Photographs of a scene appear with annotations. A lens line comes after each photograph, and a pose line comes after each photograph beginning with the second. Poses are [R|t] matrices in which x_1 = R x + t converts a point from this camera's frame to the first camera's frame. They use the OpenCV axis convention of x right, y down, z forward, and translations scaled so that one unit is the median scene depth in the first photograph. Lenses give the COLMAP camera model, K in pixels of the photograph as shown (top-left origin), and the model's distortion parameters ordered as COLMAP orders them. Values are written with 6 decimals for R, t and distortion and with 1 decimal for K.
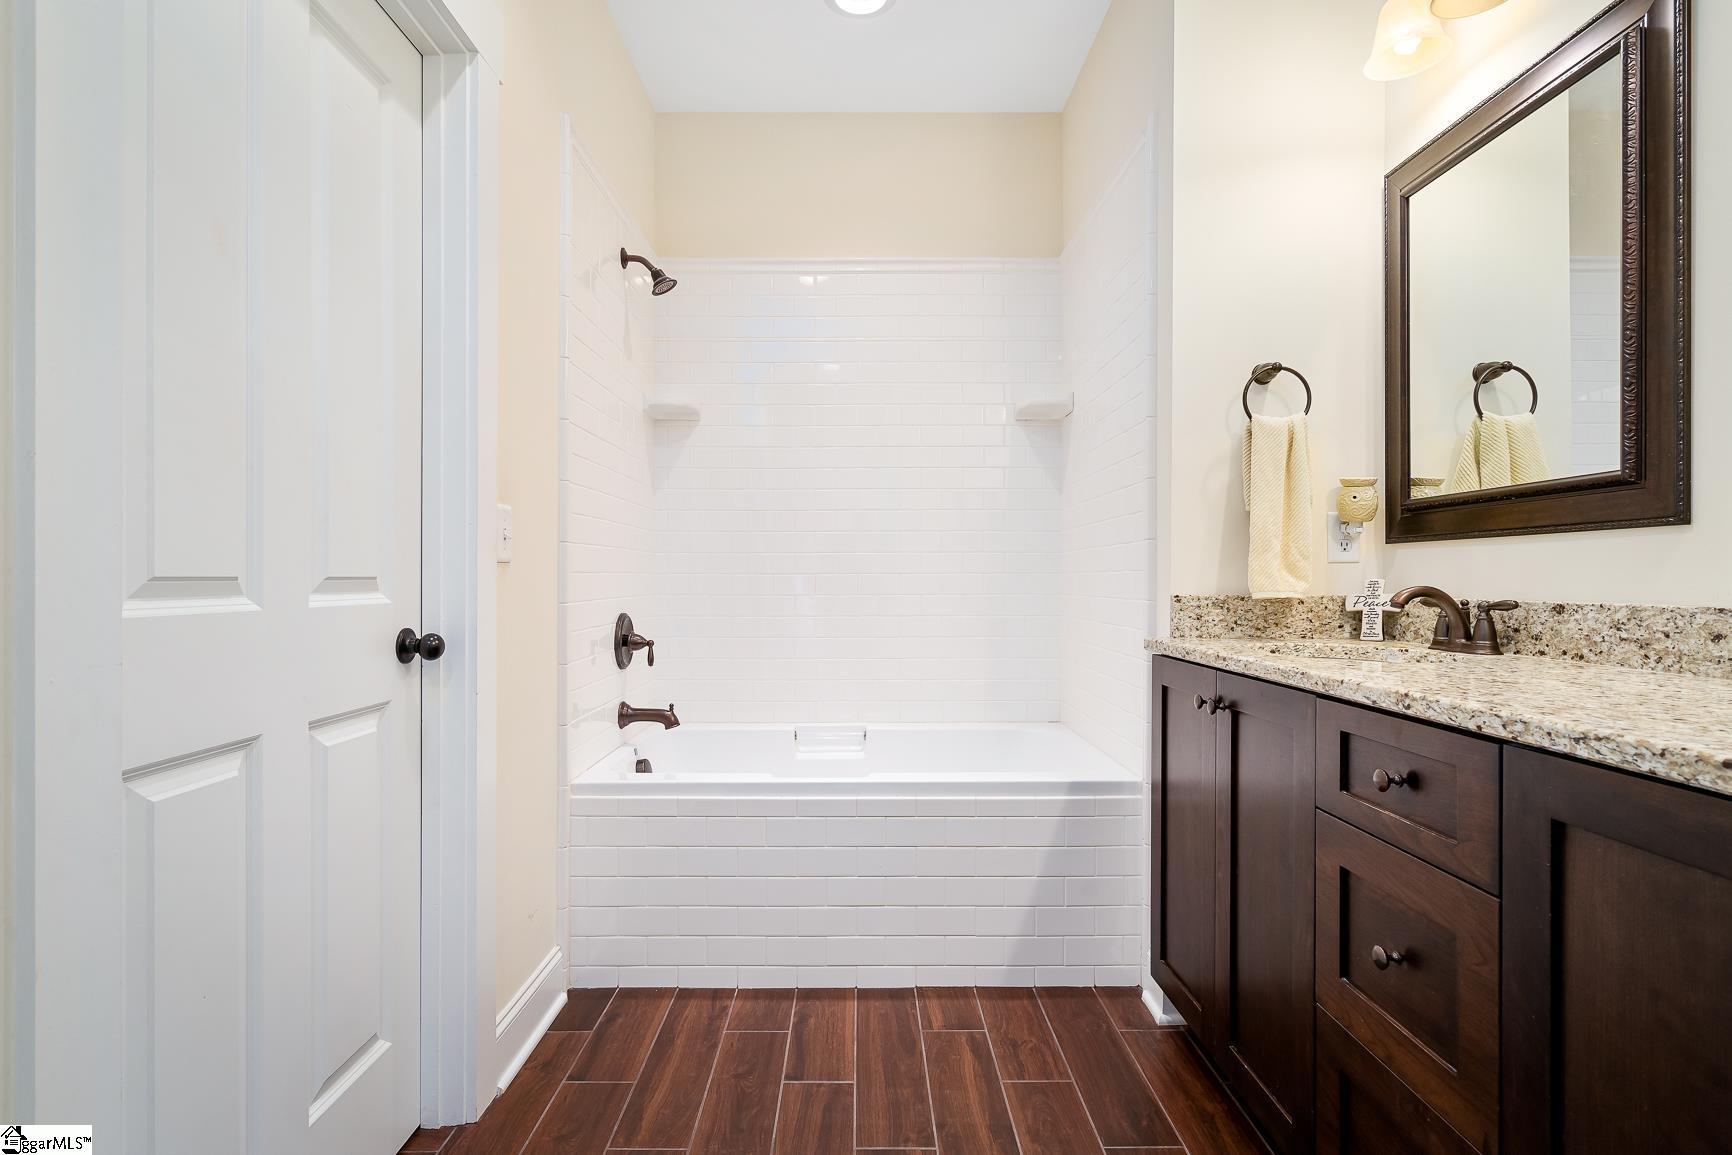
lens RADIAL K [[844.4, 0, 863.8], [0, 844.4, 579.1], [0, 0, 1]] dist [-0.009771, 0.004632]
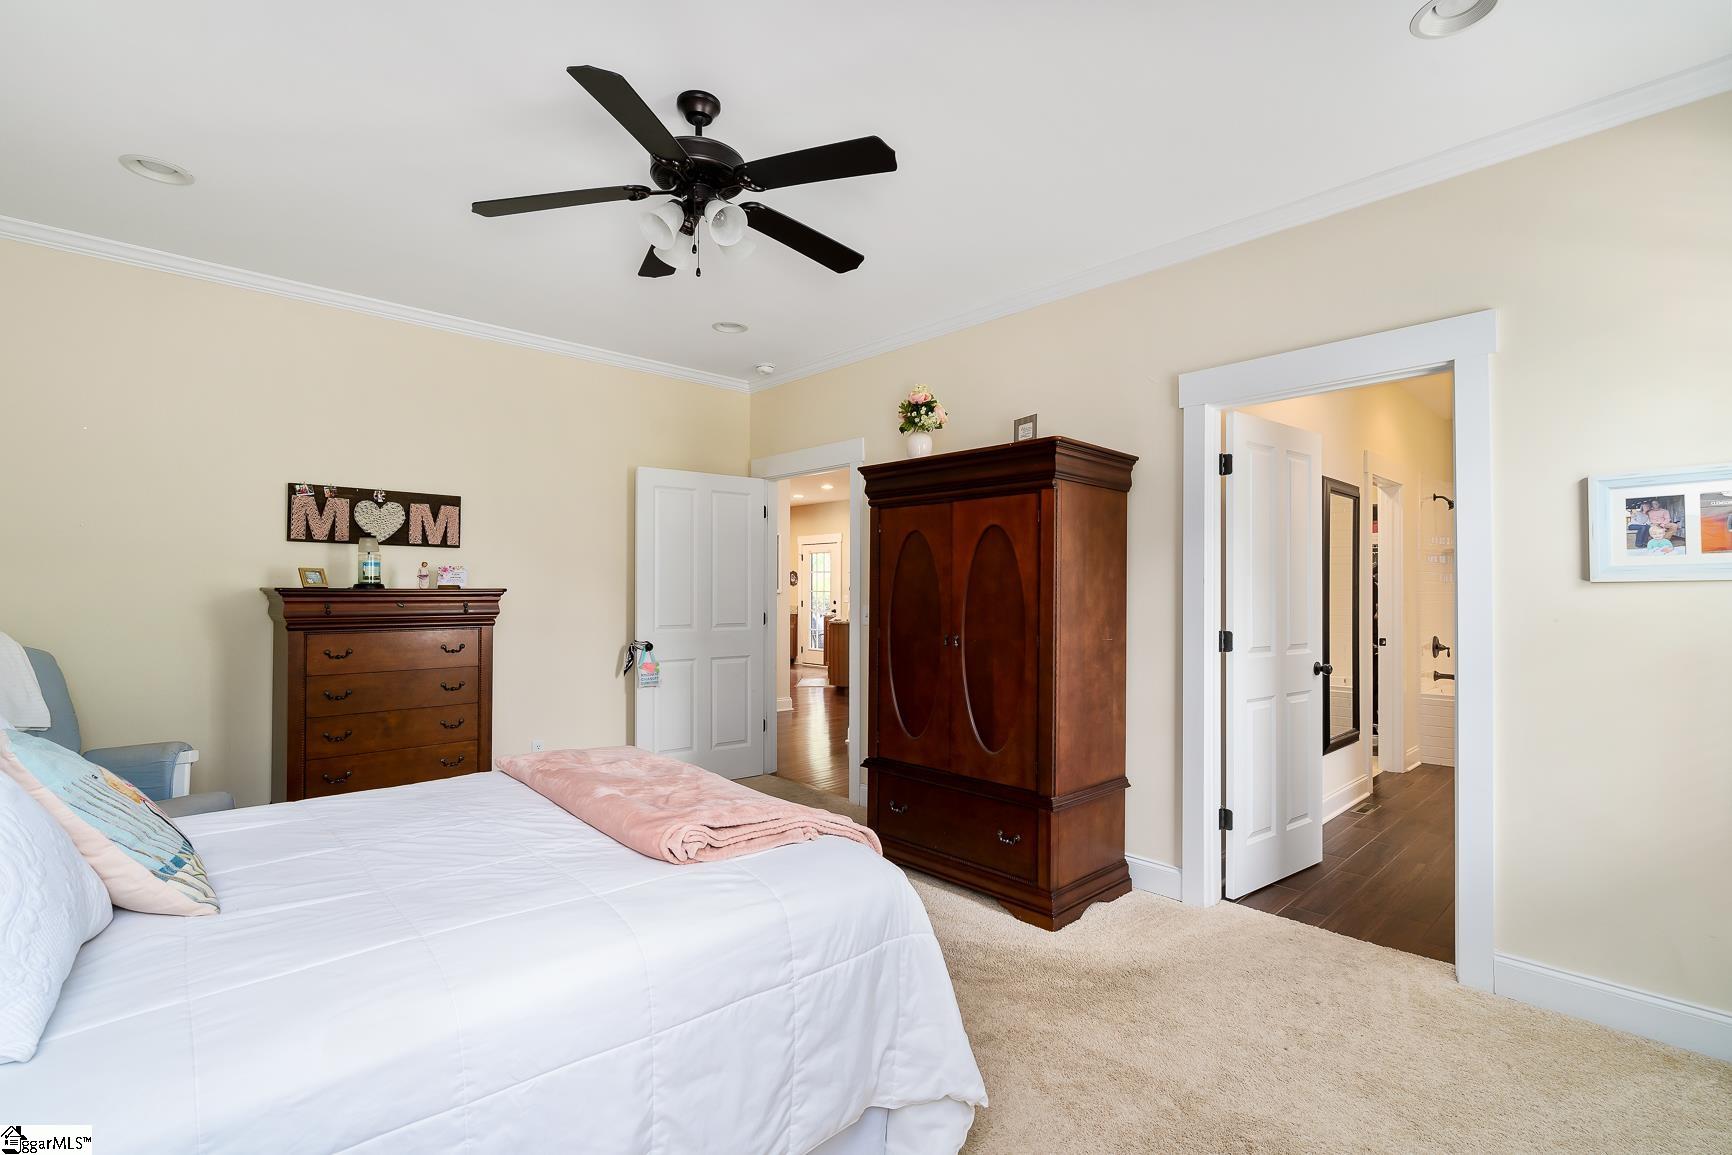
lens RADIAL K [[786.4, 0, 866.6], [0, 786.4, 586.8], [0, 0, 1]] dist [-0.005566, -0.000089]
pose [[0.686273, -0.005263, -0.727325, 0.361973], [-0.002658, 0.999949, -0.009744, -0.113332], [0.727339, 0.008620, 0.686224, -2.606670]]
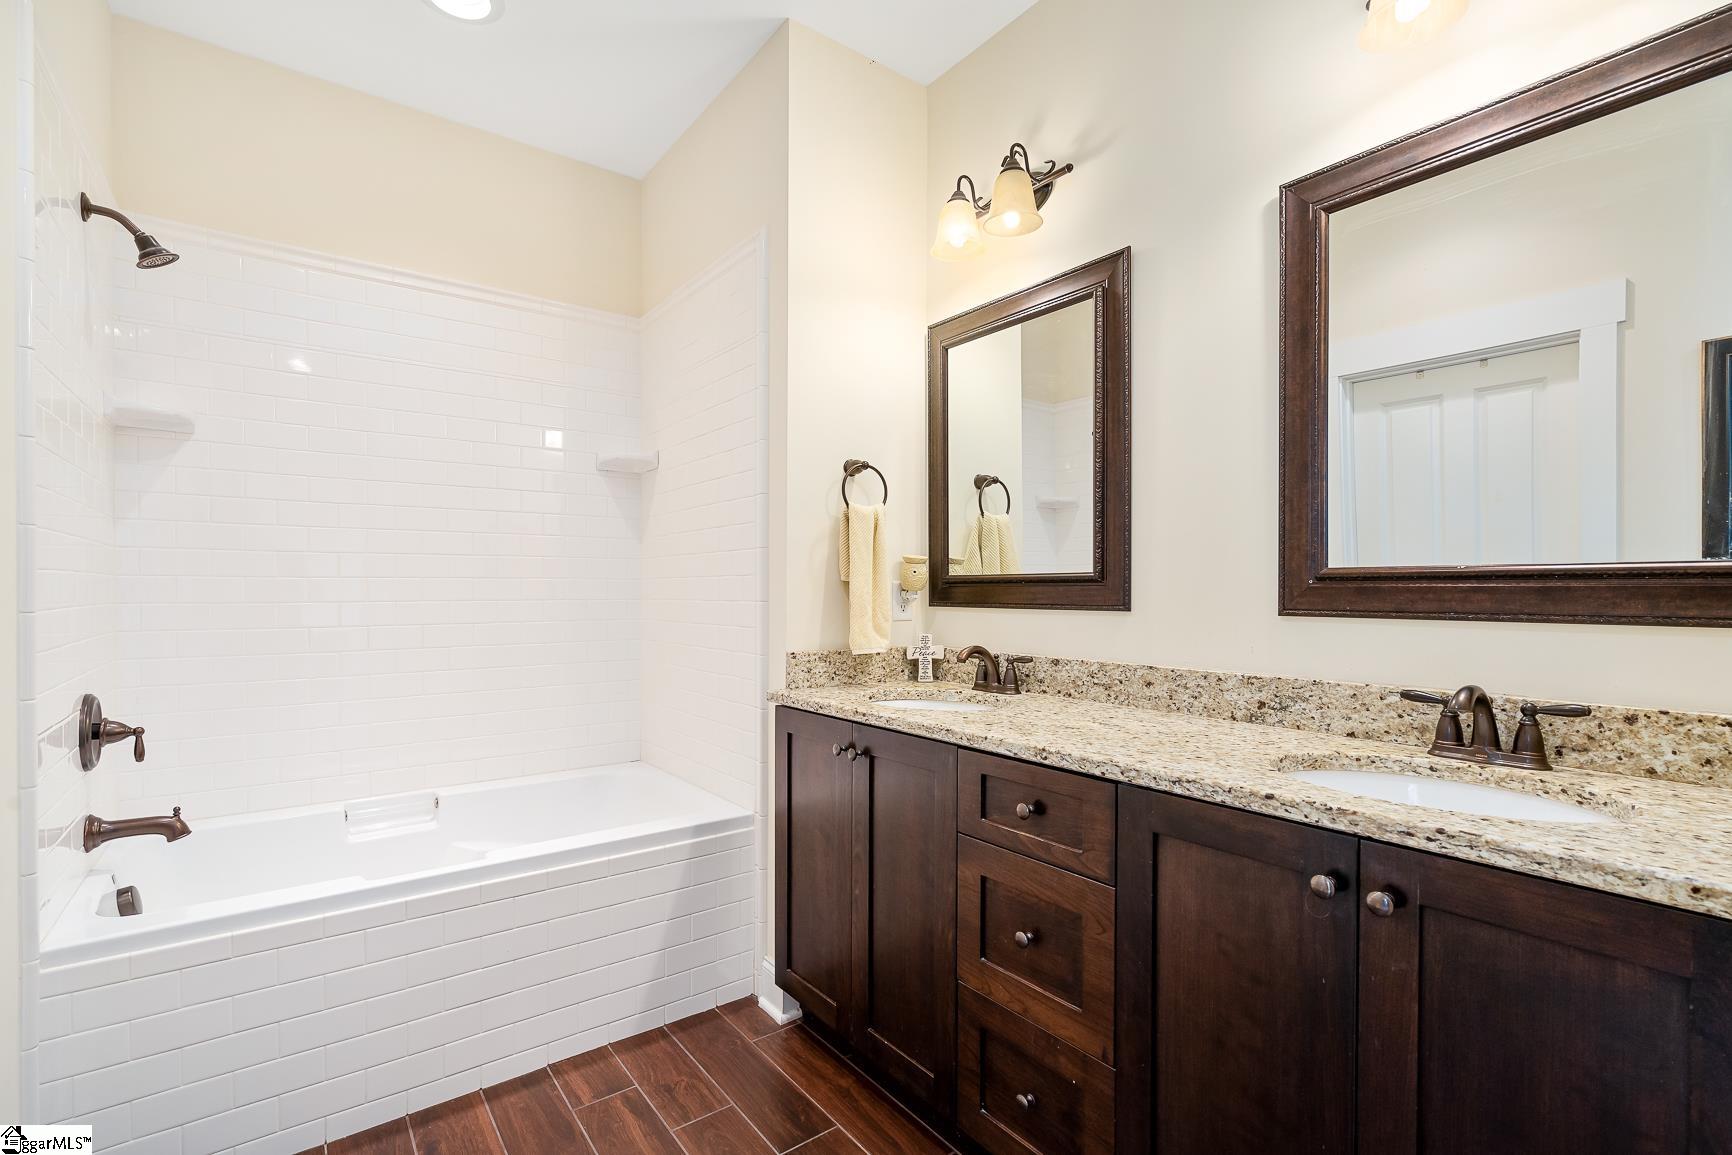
lens RADIAL K [[786.4, 0, 858.2], [0, 786.4, 594.0], [0, 0, 1]] dist [-0.005566, -0.000089]
pose [[0.801882, -0.003671, 0.597472, -0.211909], [-0.001325, 0.999968, 0.007923, -0.072751], [-0.597481, -0.007144, 0.801851, 0.077676]]
